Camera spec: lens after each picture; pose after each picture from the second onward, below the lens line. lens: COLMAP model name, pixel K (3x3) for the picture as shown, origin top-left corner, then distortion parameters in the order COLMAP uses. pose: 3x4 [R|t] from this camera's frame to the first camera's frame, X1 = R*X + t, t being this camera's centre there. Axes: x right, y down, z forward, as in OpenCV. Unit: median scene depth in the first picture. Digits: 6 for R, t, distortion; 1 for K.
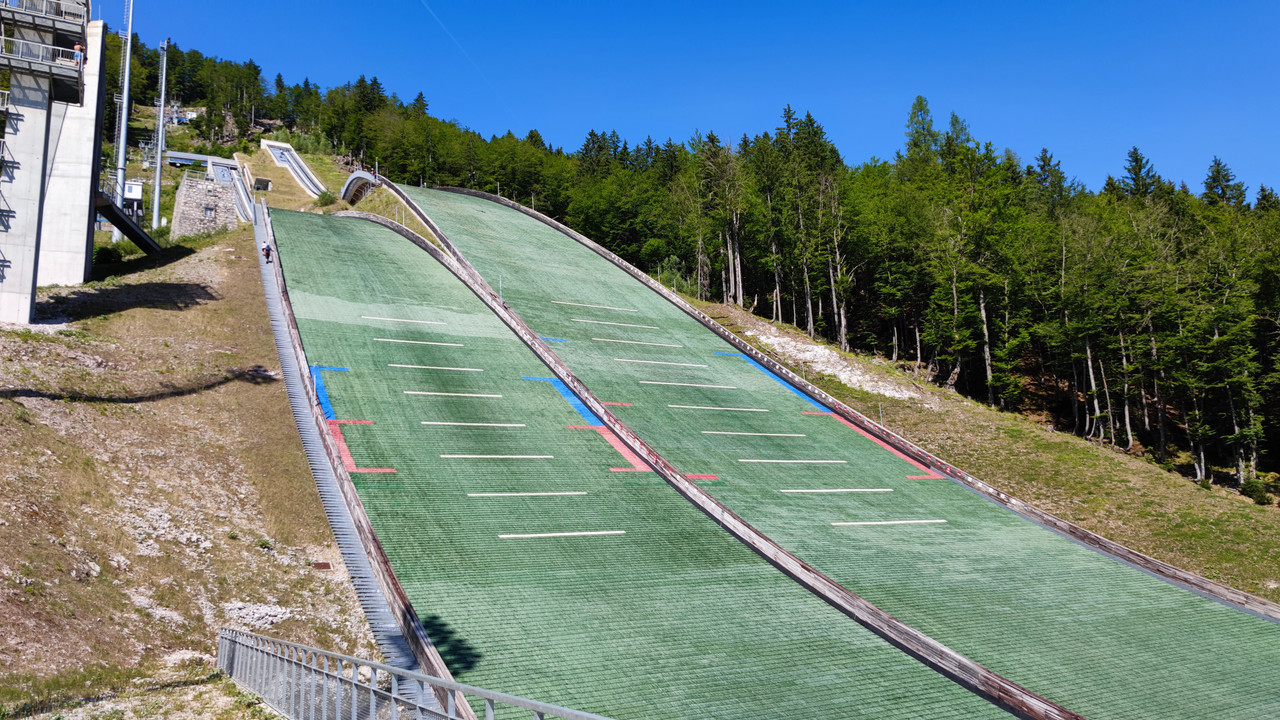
lens RADIAL K [[917.9, 0, 639.1], [0, 917.9, 363.6], [0, 0, 1]] dist [0.064691, -0.064136]
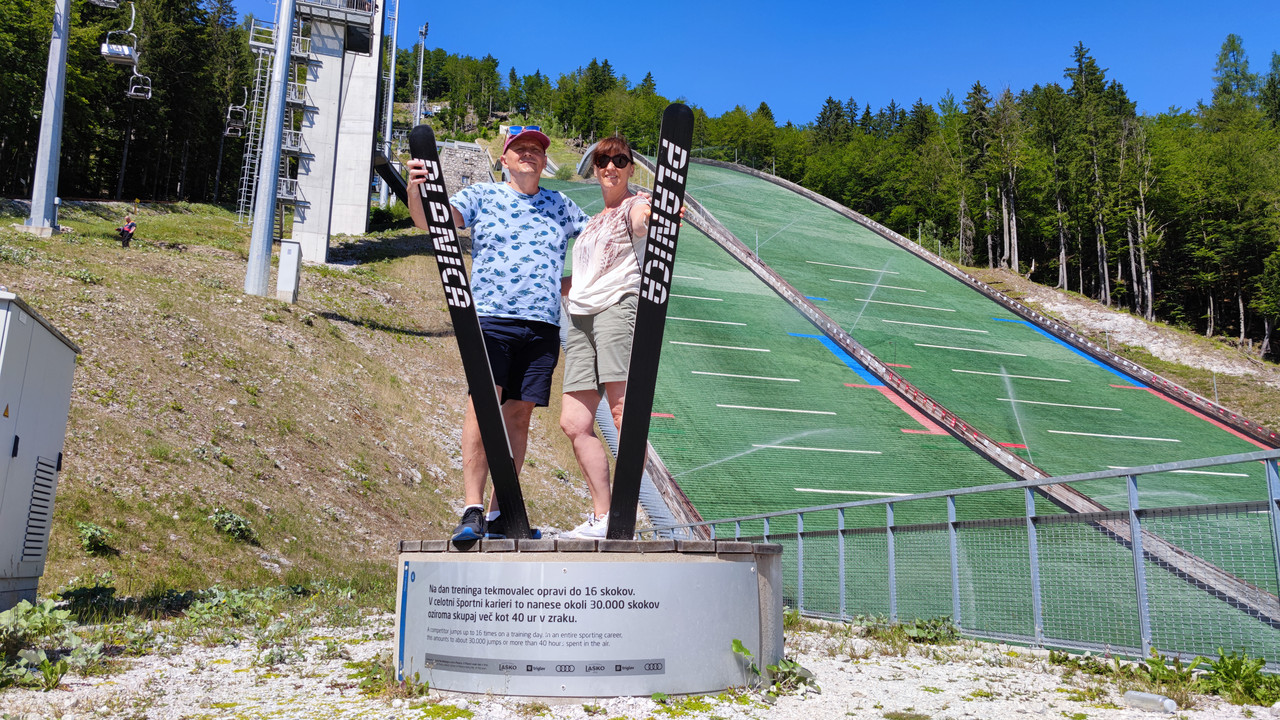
lens RADIAL K [[917.9, 0, 630.0], [0, 917.9, 373.6], [0, 0, 1]] dist [0.064691, -0.064136]
pose [[0.972984, 0.030851, -0.228804, -0.059881], [-0.025941, 0.999365, 0.024435, 0.032356], [0.229412, -0.017840, 0.973166, 0.052560]]
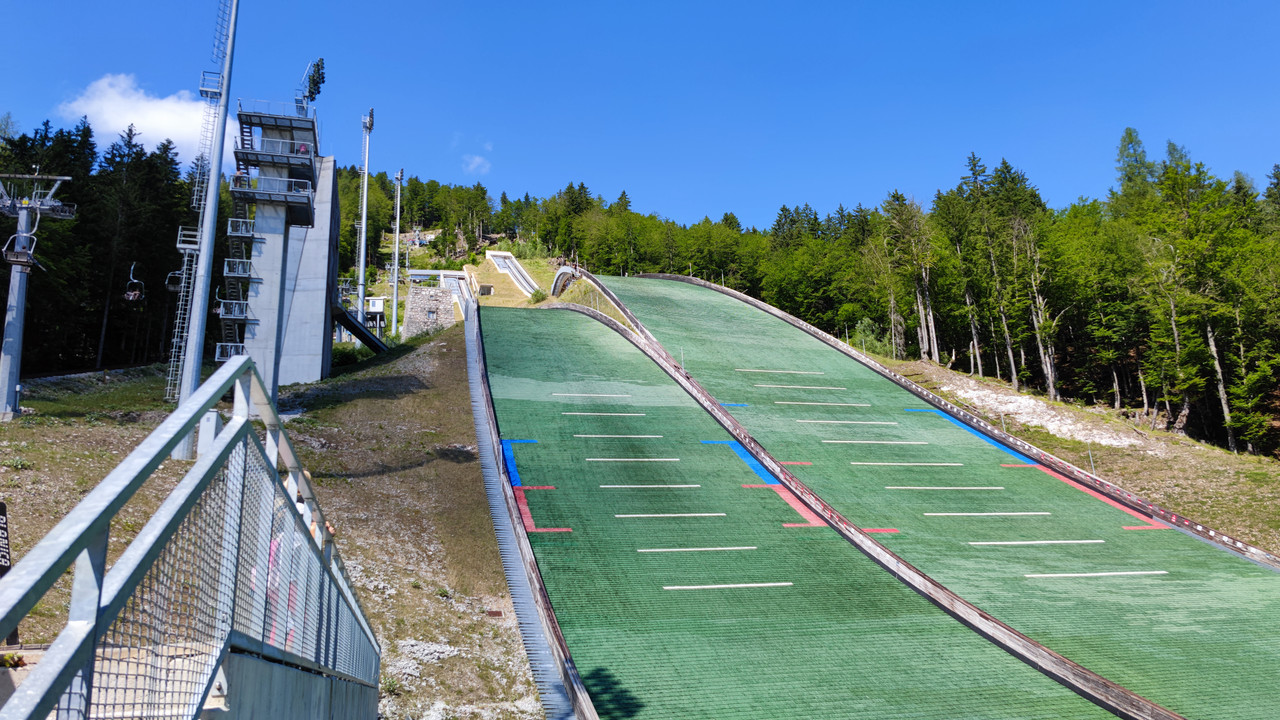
lens RADIAL K [[917.9, 0, 648.3], [0, 917.9, 371.2], [0, 0, 1]] dist [0.064691, -0.064136]
pose [[0.971956, -0.072716, -0.223636, 0.043710], [0.054264, 0.994678, -0.087587, 0.020598], [0.228815, 0.072995, 0.970729, -0.008898]]
